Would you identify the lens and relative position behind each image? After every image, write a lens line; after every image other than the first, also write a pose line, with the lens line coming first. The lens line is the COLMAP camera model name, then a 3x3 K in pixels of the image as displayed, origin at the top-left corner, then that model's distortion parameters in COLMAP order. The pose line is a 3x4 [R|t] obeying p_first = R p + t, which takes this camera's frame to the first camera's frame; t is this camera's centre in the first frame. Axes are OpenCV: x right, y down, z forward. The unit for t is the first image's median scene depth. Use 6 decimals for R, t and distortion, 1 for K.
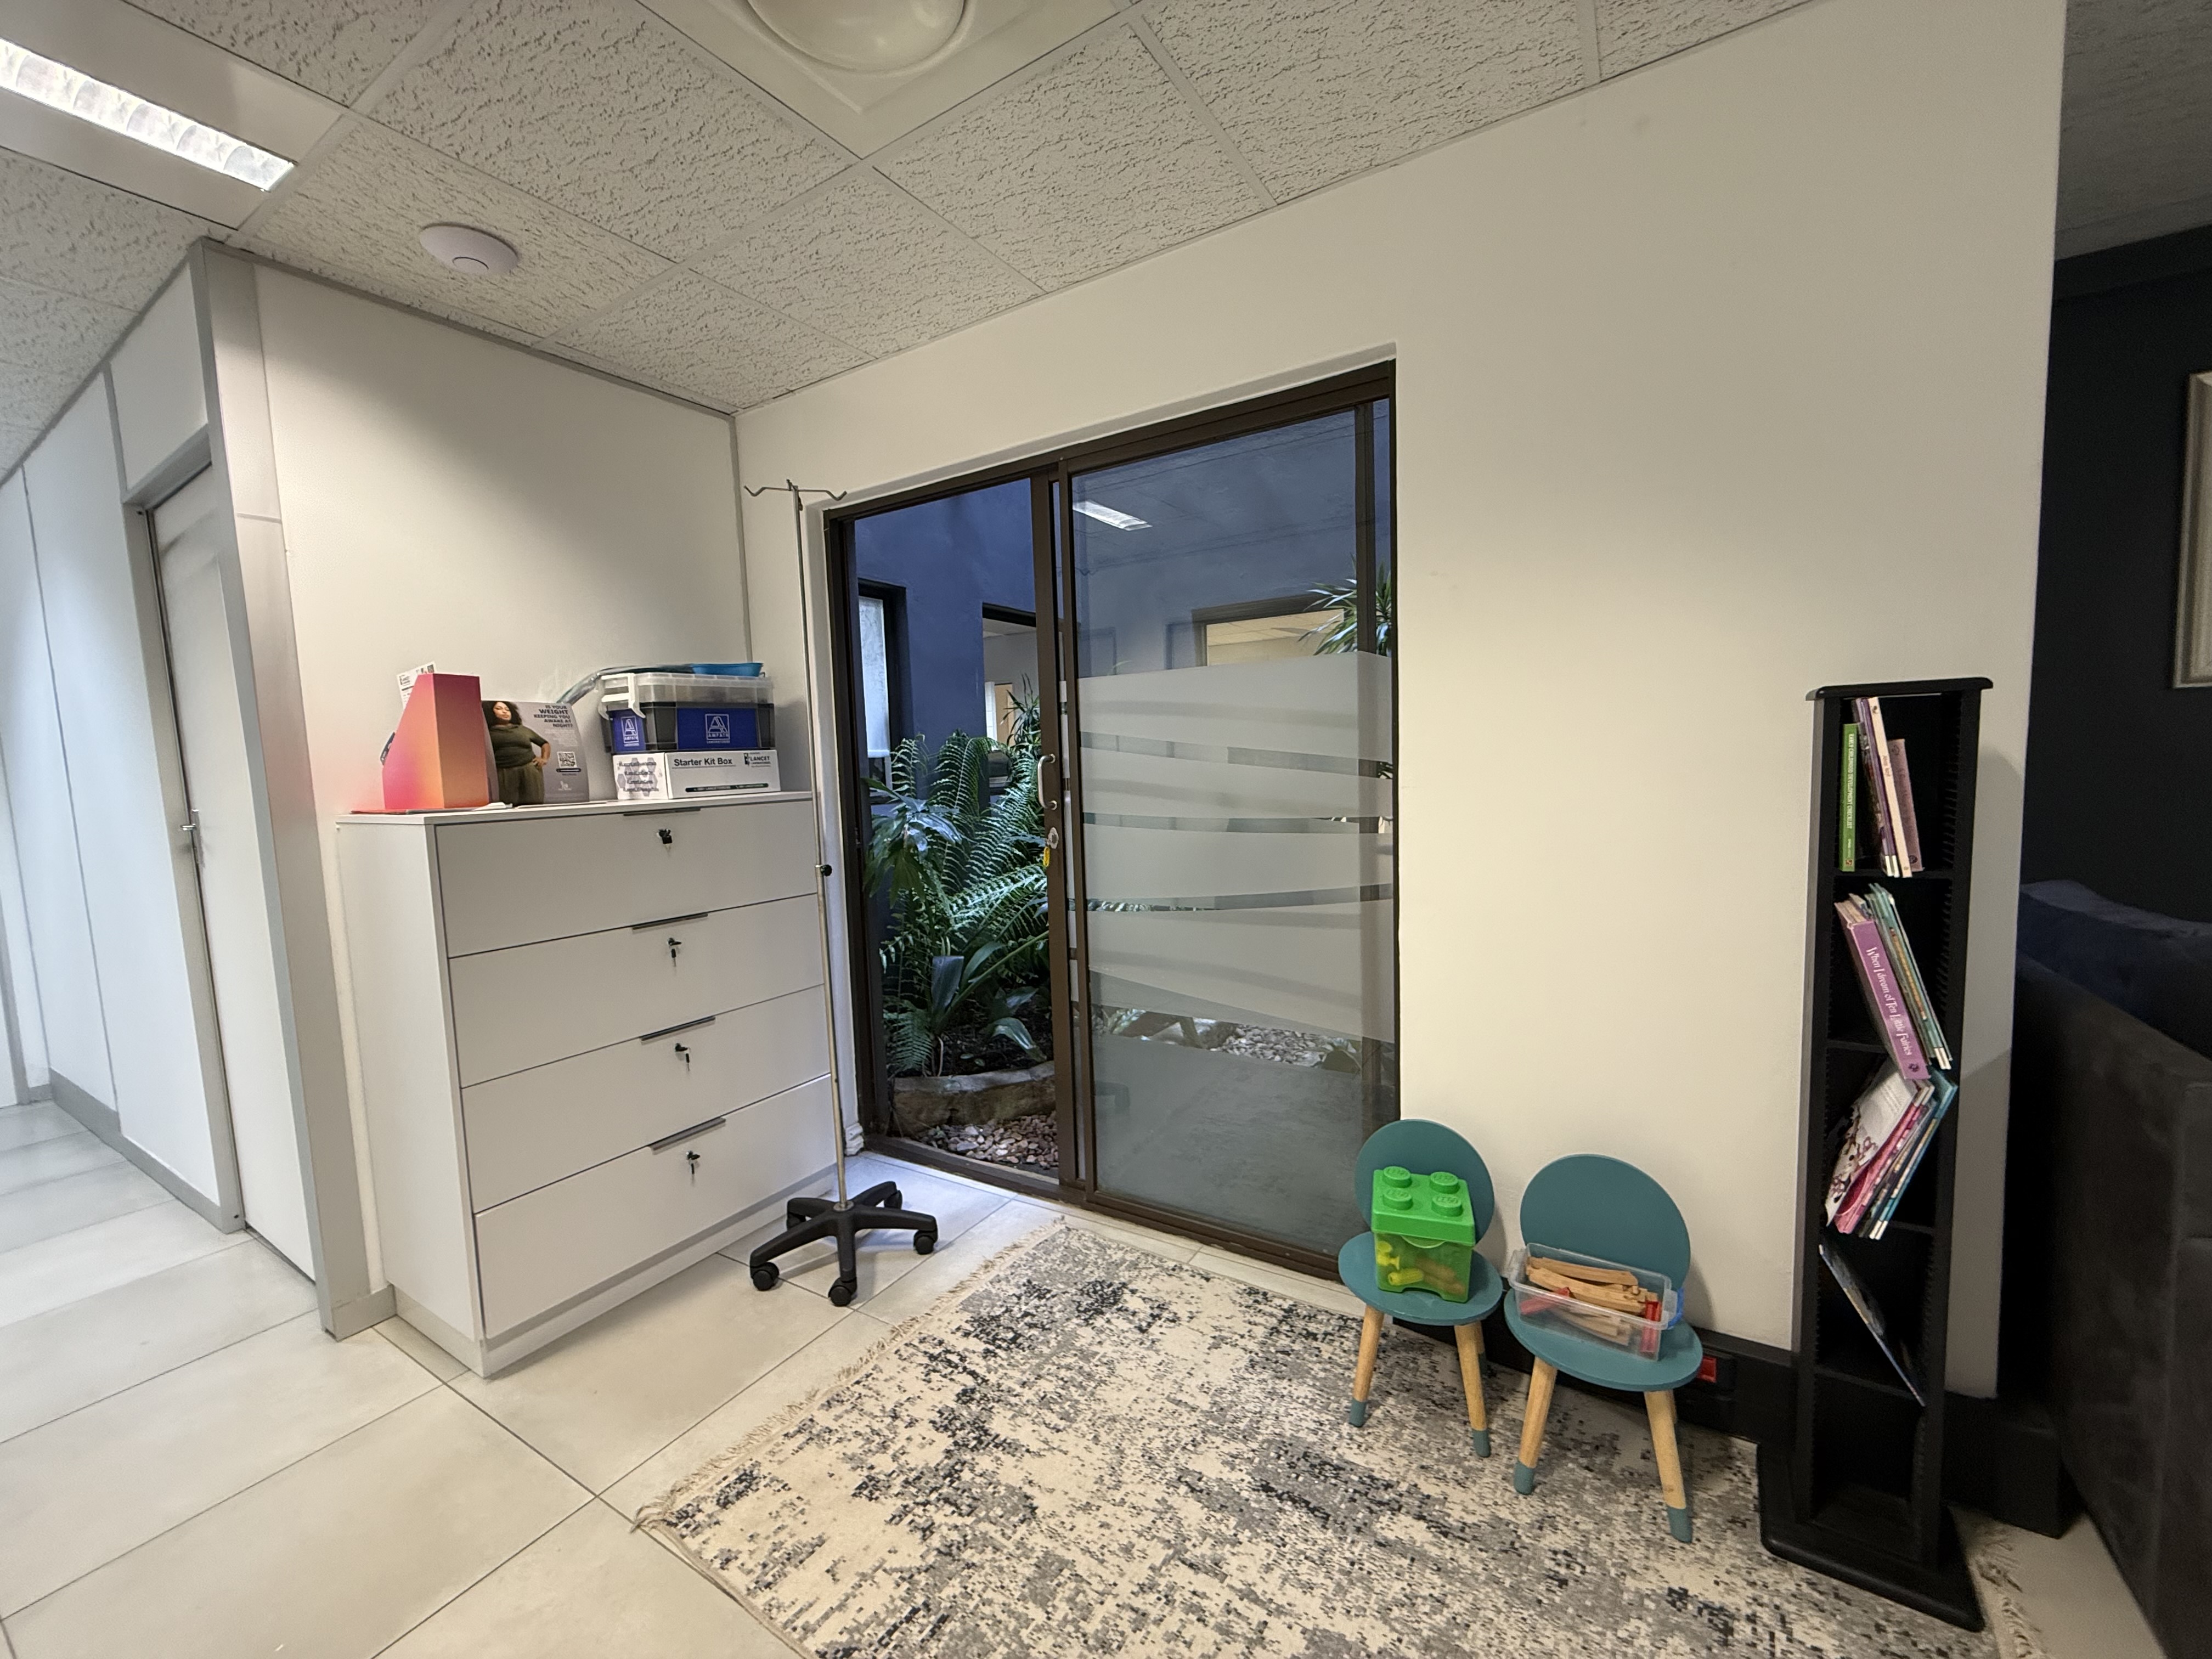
lens RADIAL K [[881.1, 0, 1087.2], [0, 881.1, 826.3], [0, 0, 1]] dist [-0.001608, -0.000117]
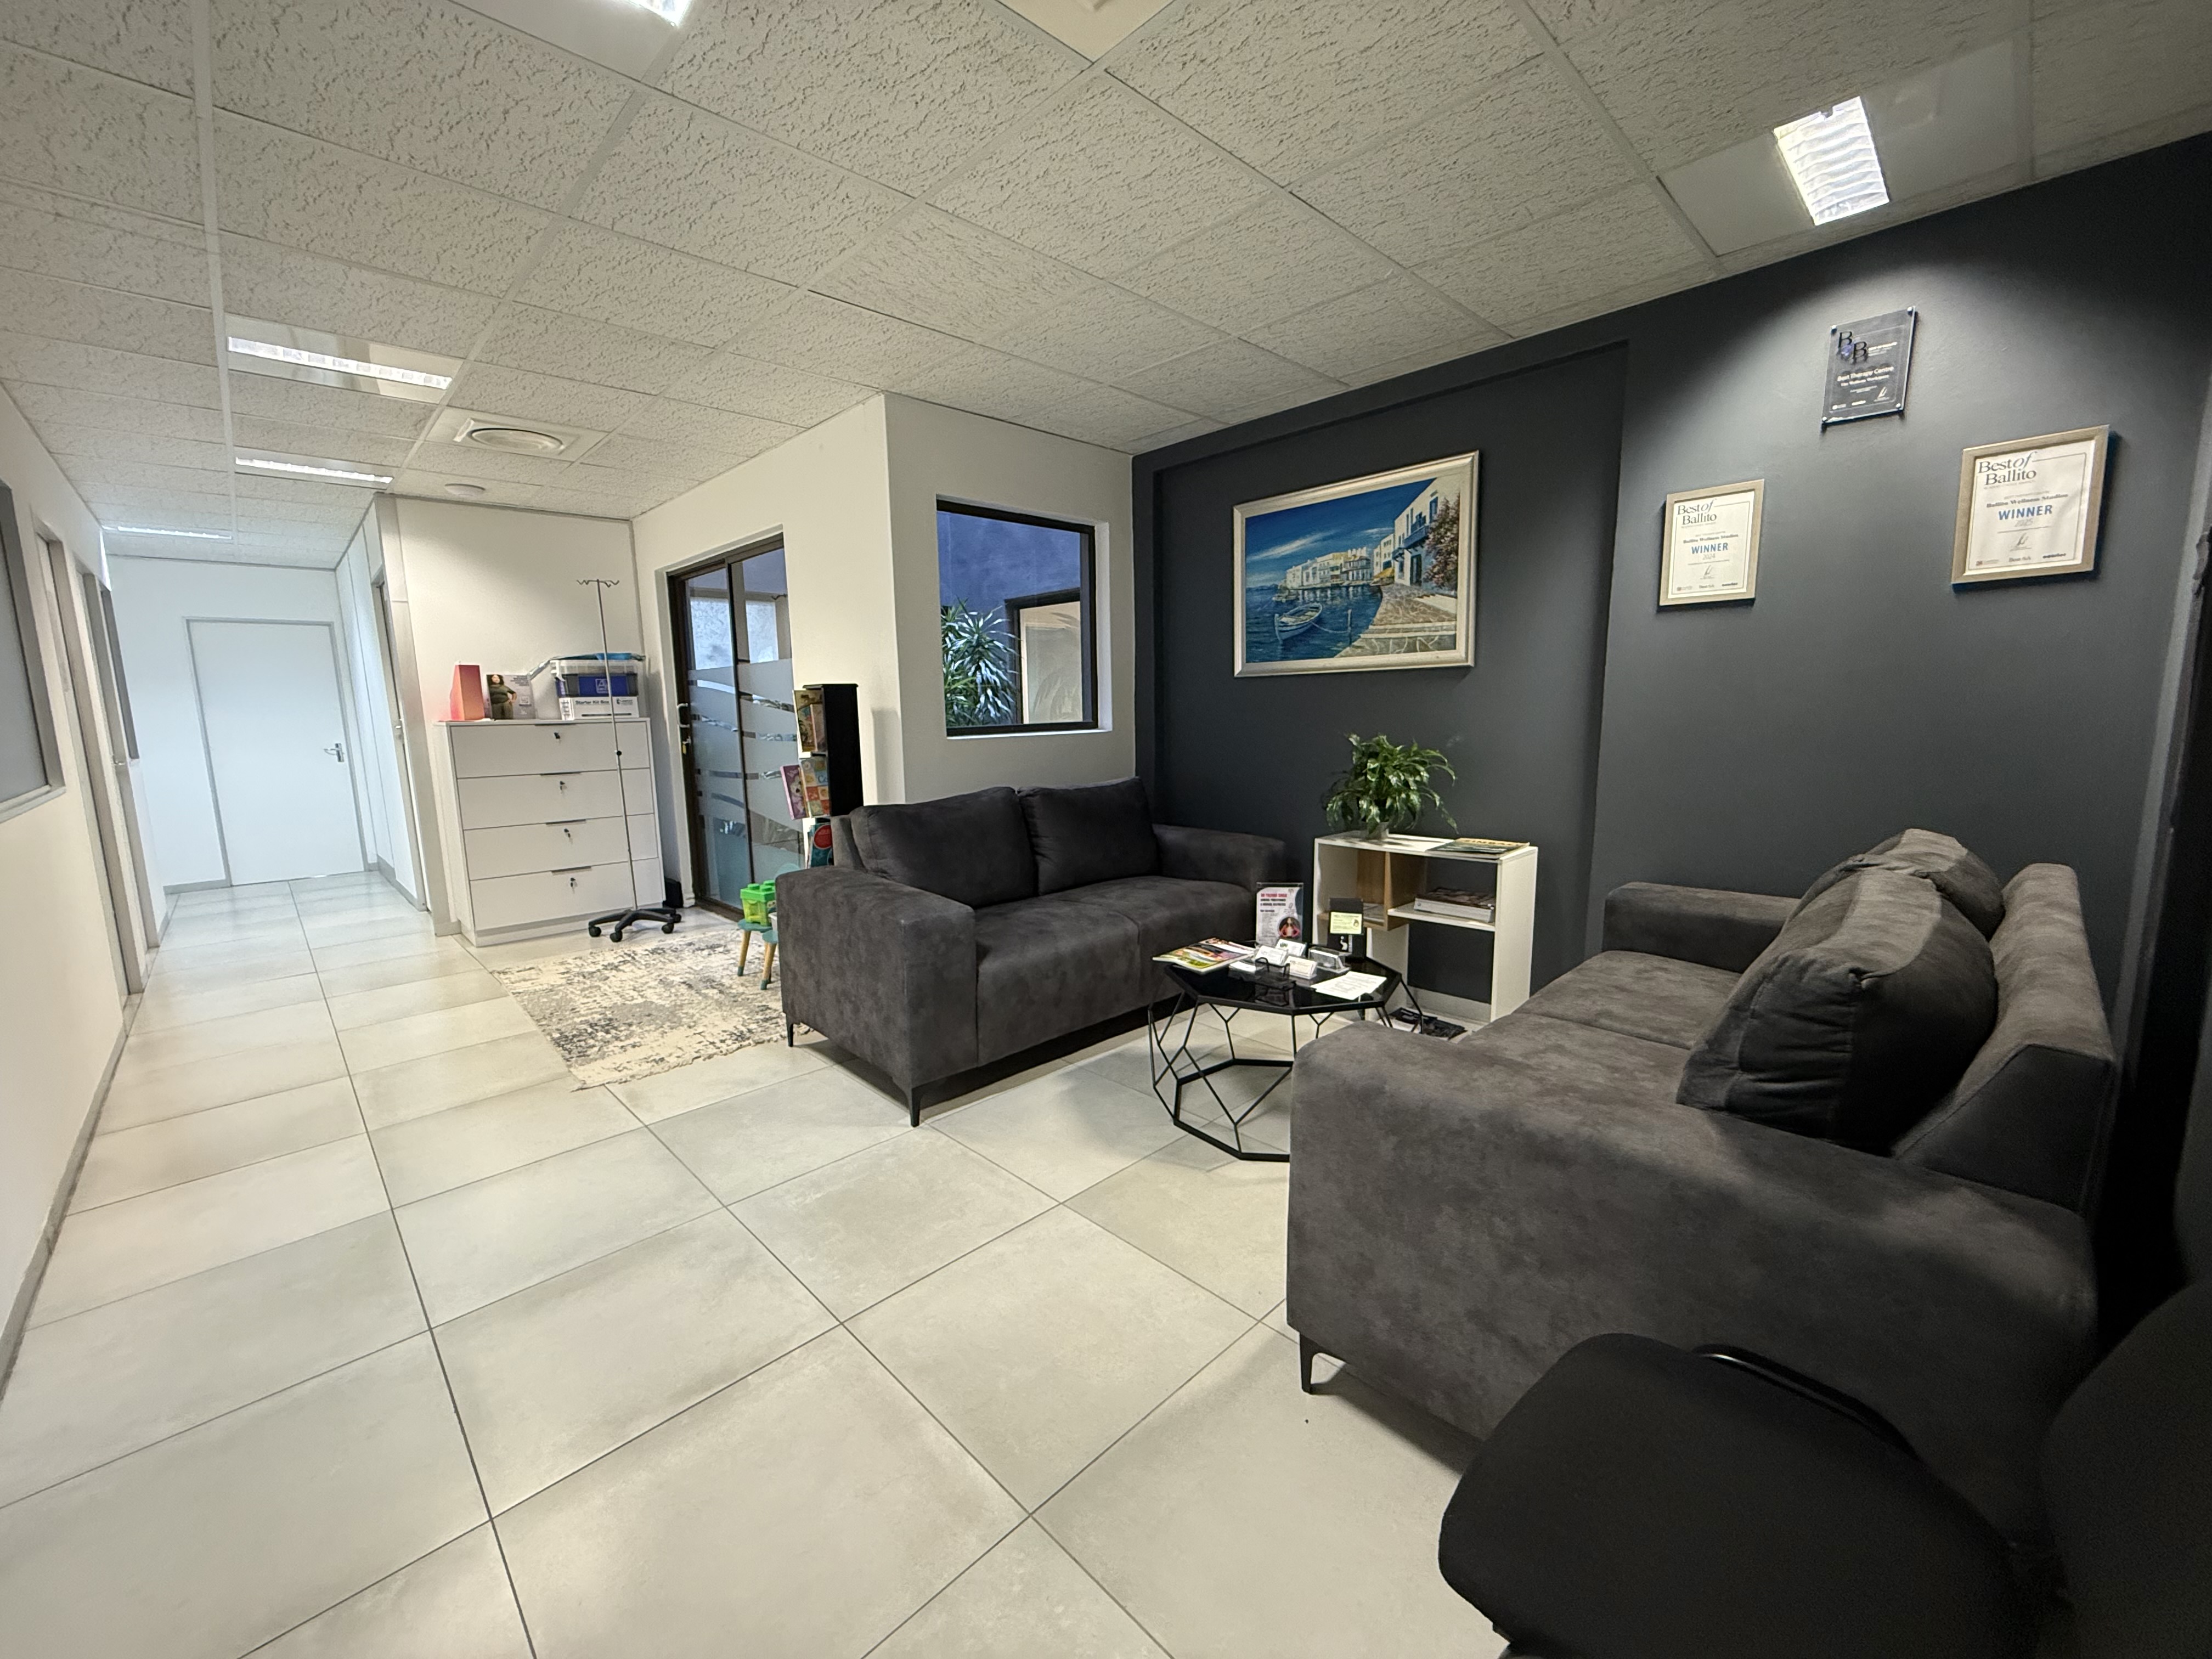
lens RADIAL K [[881.1, 0, 1094.9], [0, 881.1, 827.5], [0, 0, 1]] dist [-0.001608, -0.000117]
pose [[0.970922, 0.050910, -0.233920, 1.452524], [-0.034987, 0.996810, 0.071728, 0.037907], [0.236825, -0.061458, 0.969606, -0.908620]]
